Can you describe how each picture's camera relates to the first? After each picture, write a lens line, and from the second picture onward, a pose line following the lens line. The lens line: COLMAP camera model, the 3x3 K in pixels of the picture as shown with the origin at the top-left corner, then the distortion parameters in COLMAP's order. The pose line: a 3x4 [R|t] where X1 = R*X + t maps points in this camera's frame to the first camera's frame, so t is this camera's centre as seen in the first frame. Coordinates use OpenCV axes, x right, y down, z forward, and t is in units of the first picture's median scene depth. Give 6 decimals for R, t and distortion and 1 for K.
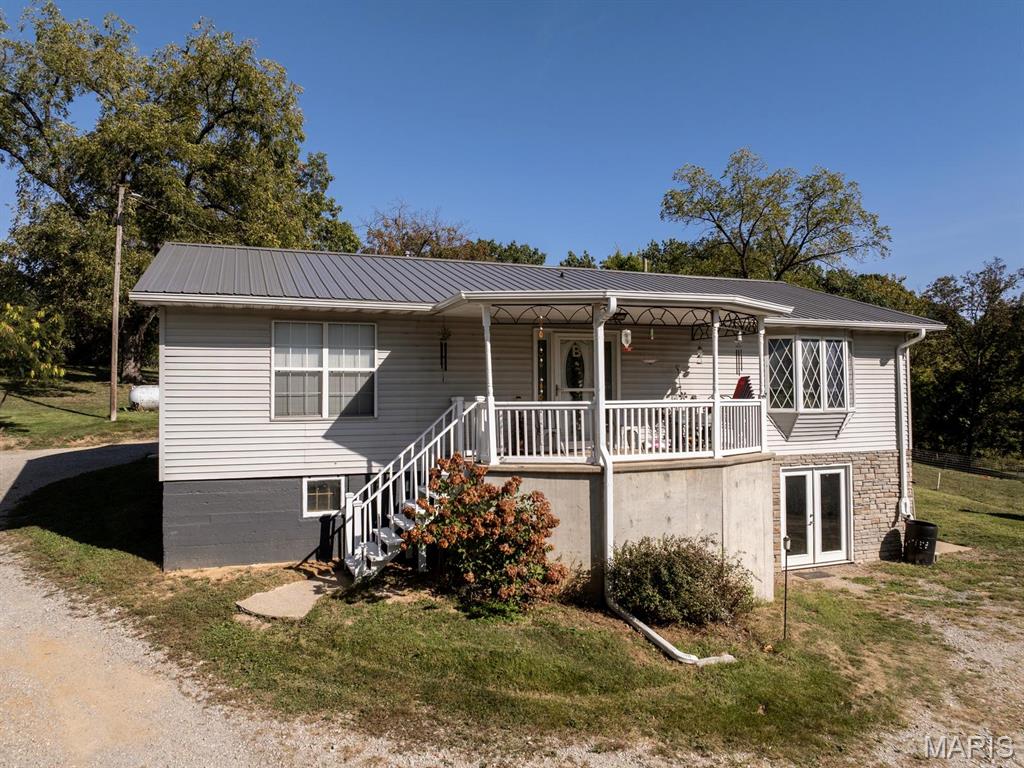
lens RADIAL K [[724.8, 0, 513.3], [0, 724.8, 382.1], [0, 0, 1]] dist [-0.034709, 0.004721]
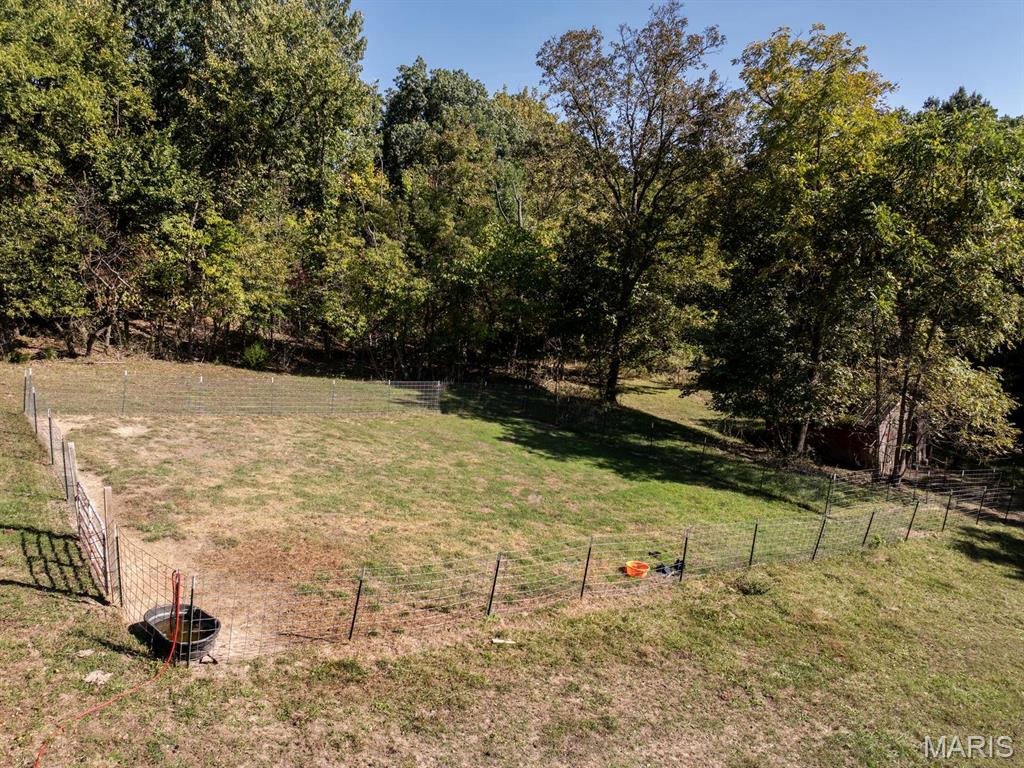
lens RADIAL K [[724.8, 0, 511.1], [0, 724.8, 382.7], [0, 0, 1]] dist [-0.034709, 0.004721]
pose [[0.917625, -0.071765, 0.390914, 0.345369], [-0.003467, 0.982080, 0.188432, -0.001684], [-0.397432, -0.174266, 0.900933, 0.526071]]
